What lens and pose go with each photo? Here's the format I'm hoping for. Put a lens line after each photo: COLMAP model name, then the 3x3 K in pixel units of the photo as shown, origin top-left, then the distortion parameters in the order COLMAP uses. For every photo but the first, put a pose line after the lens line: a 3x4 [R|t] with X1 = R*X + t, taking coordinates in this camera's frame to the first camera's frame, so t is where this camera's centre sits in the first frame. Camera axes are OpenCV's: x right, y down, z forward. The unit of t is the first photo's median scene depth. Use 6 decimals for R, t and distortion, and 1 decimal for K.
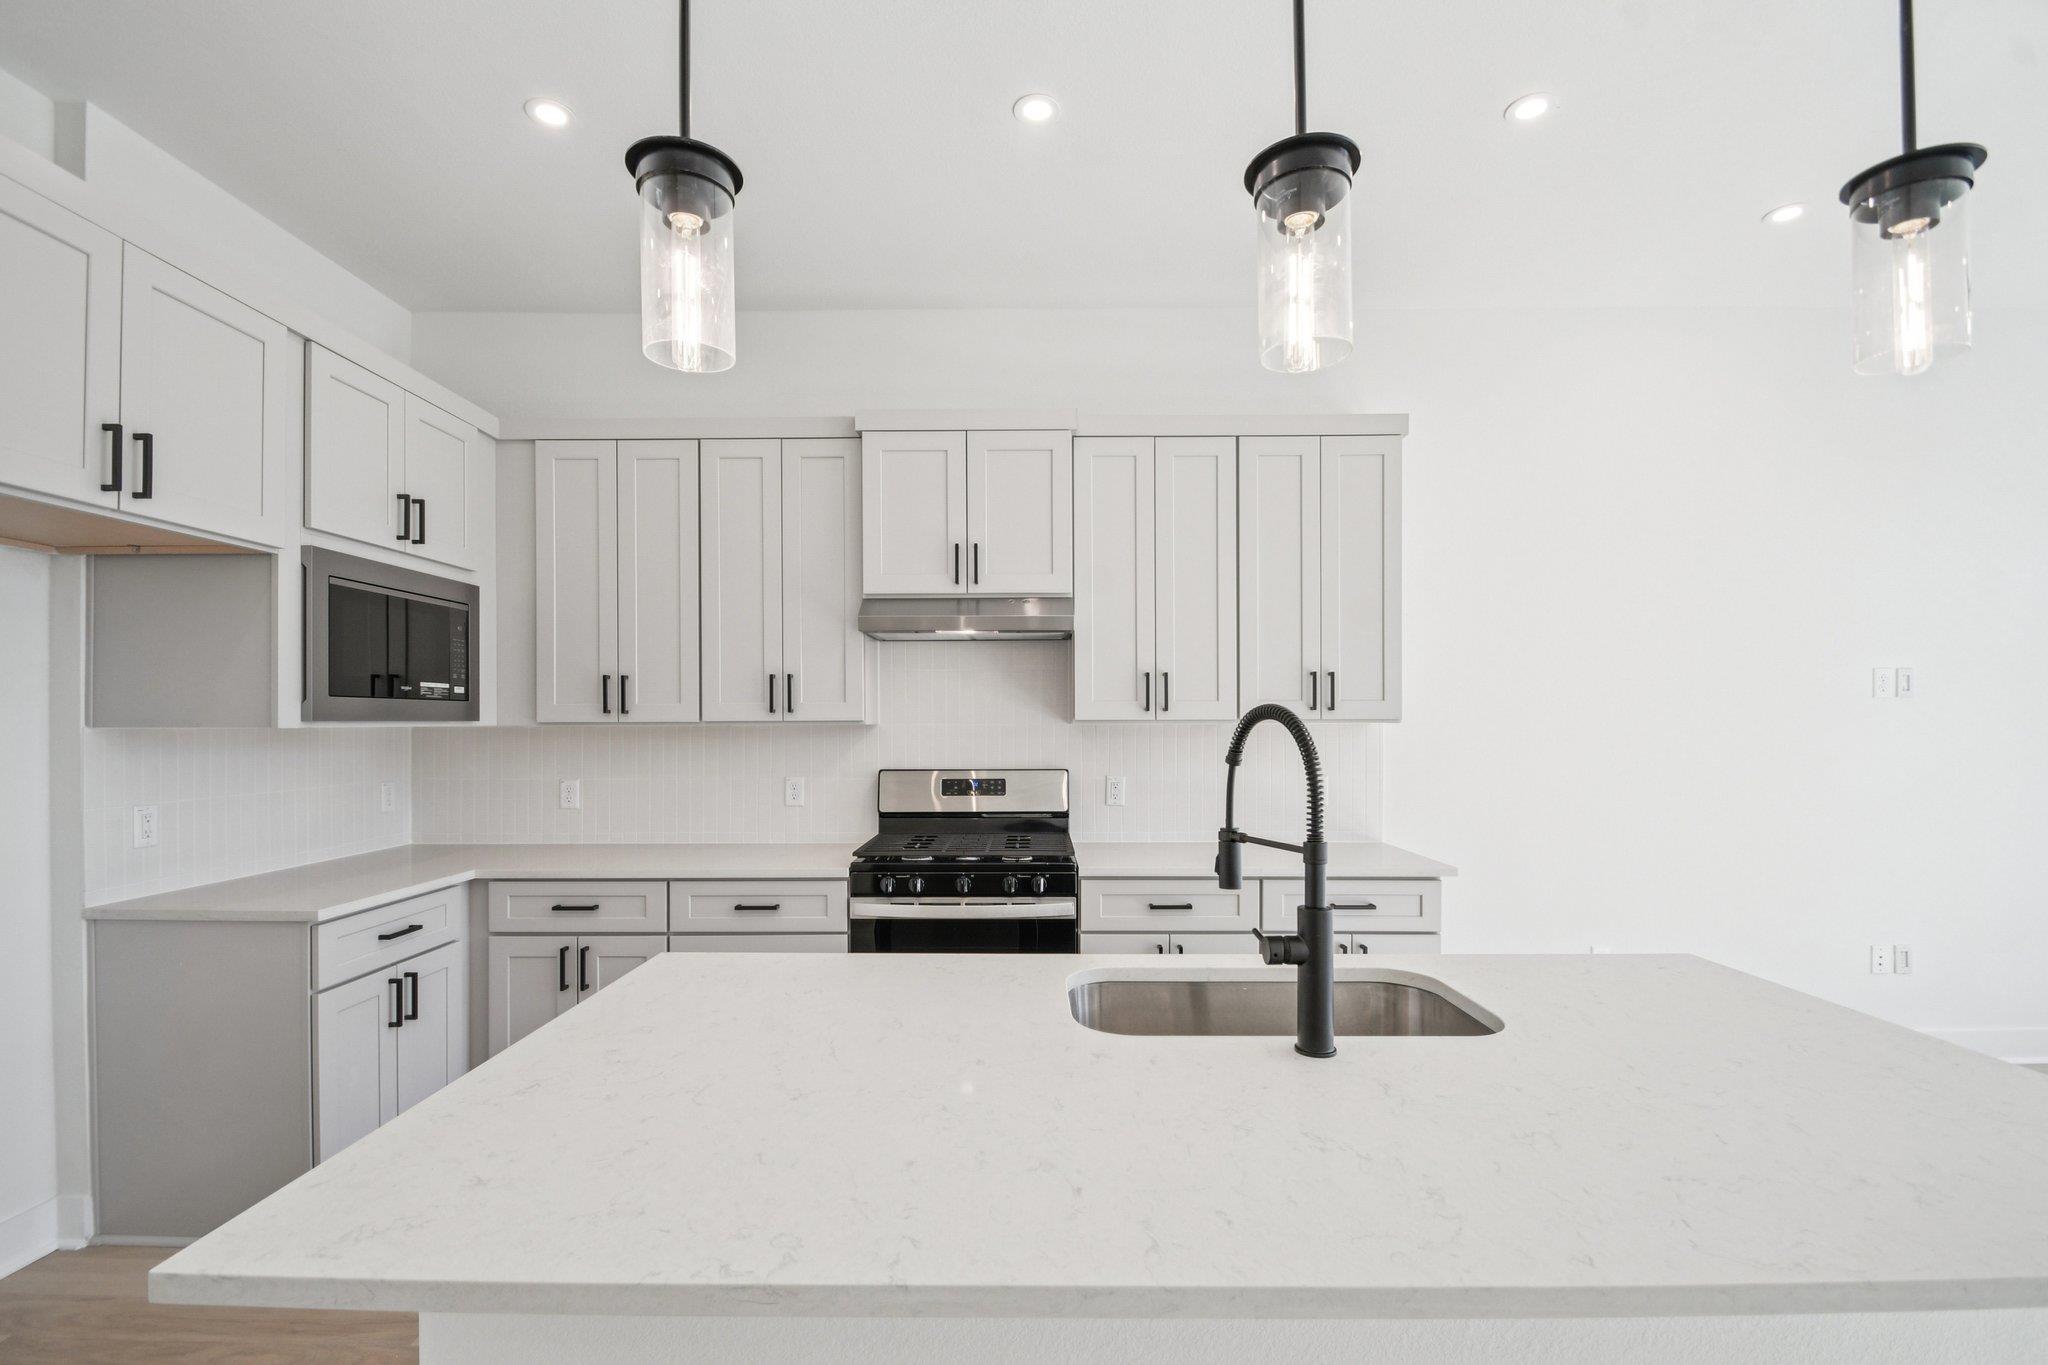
lens RADIAL K [[895.0, 0, 1012.3], [0, 895.0, 721.9], [0, 0, 1]] dist [0.004036, -0.013604]
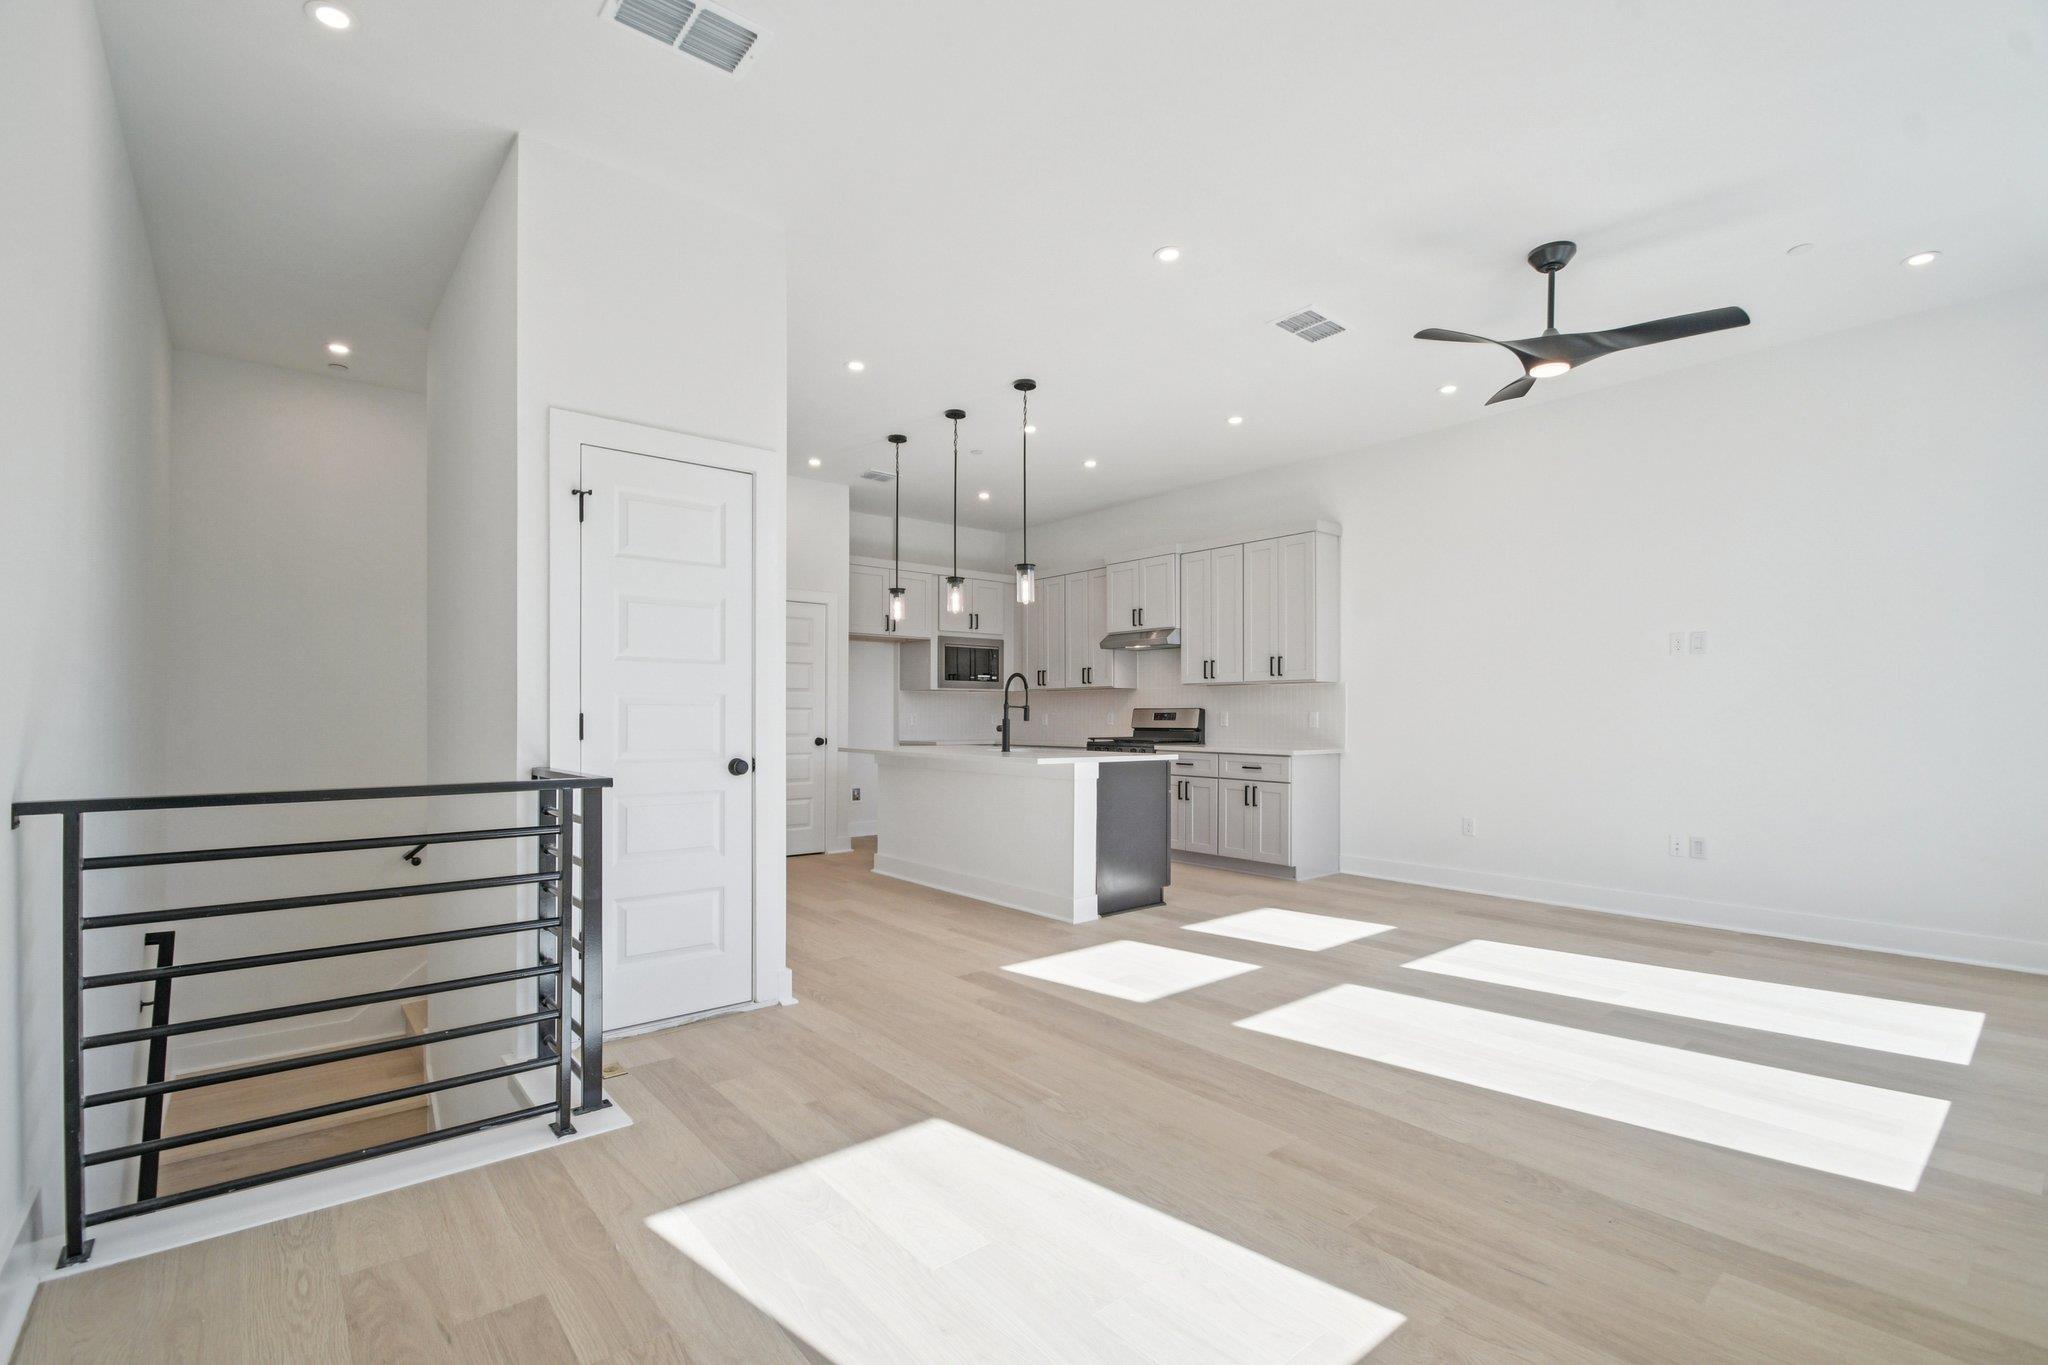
lens RADIAL K [[907.7, 0, 1019.3], [0, 907.7, 709.5], [0, 0, 1]] dist [-0.005767, -0.001015]
pose [[0.653044, -0.002024, -0.757318, 1.524786], [-0.001306, 0.999992, -0.003799, 0.071130], [0.757319, 0.003470, 0.653036, -0.766830]]
